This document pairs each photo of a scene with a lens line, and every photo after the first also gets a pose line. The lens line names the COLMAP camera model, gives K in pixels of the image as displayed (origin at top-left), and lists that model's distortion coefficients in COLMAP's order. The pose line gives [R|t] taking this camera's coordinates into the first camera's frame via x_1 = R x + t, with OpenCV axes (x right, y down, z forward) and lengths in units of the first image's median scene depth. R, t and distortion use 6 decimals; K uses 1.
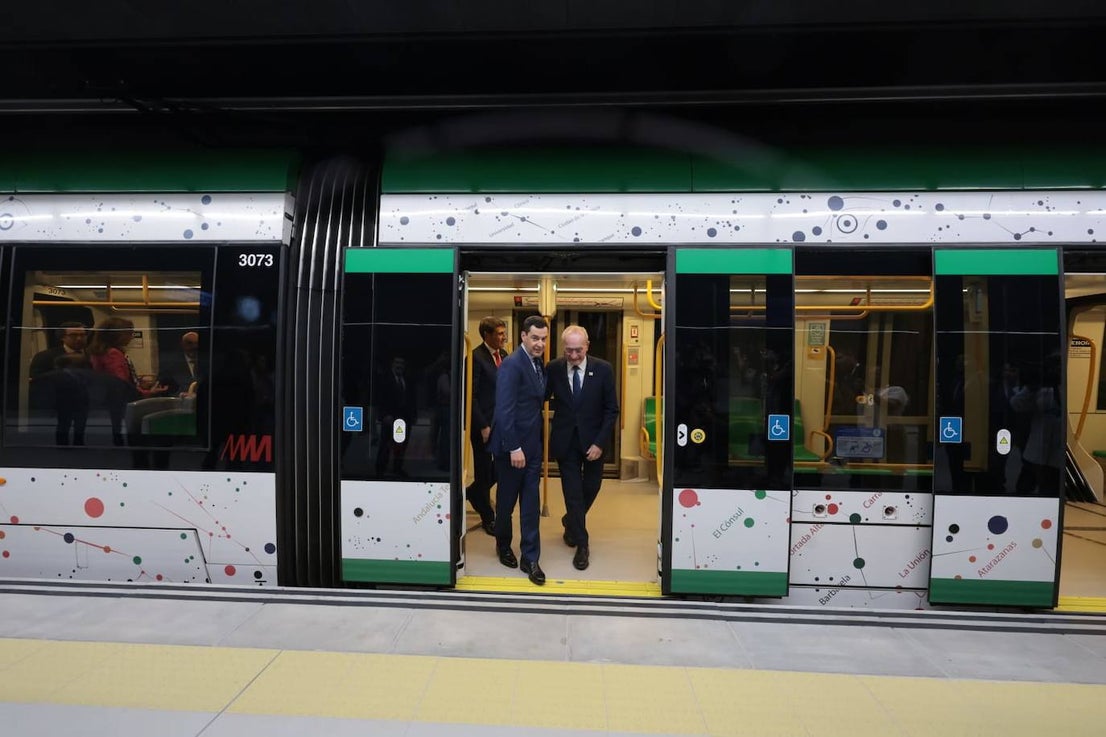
lens RADIAL K [[443.6, 0, 553.0], [0, 443.6, 368.5], [0, 0, 1]] dist [-0.001286, 0.000237]
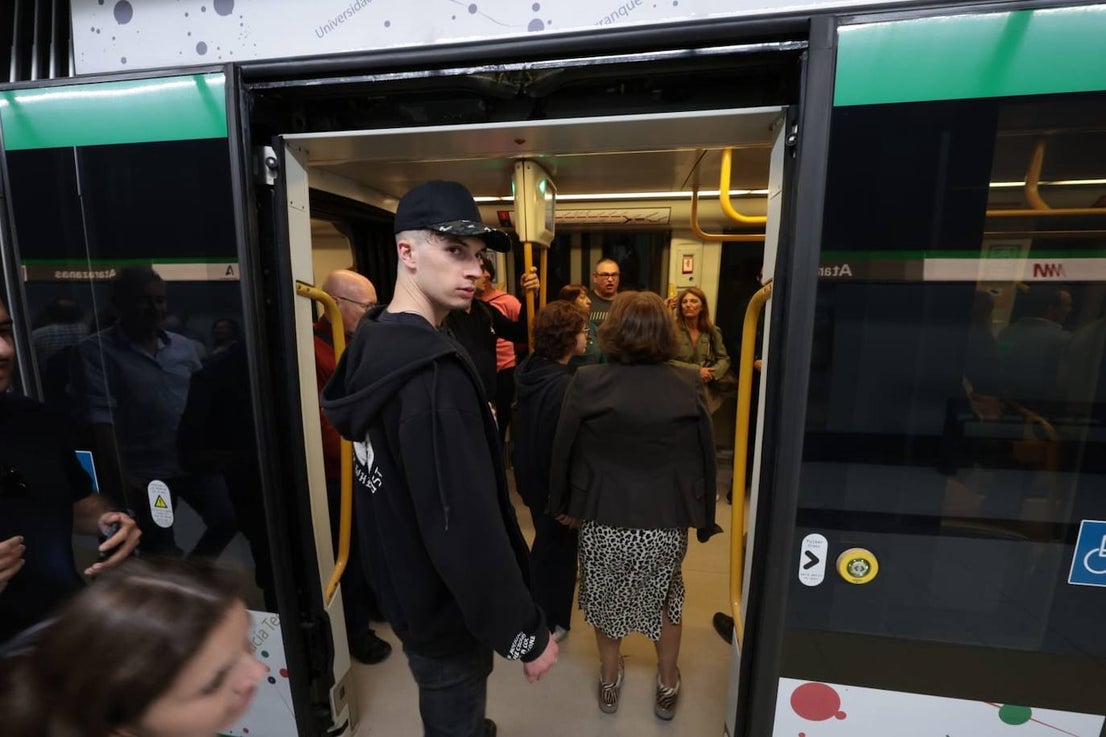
lens RADIAL K [[443.6, 0, 553.0], [0, 443.6, 368.5], [0, 0, 1]] dist [-0.001286, 0.000237]
pose [[0.994953, 0.011369, -0.099694, 0.100636], [0.004902, 0.986865, 0.161470, -0.072813], [0.100220, -0.161144, 0.981829, 0.606503]]
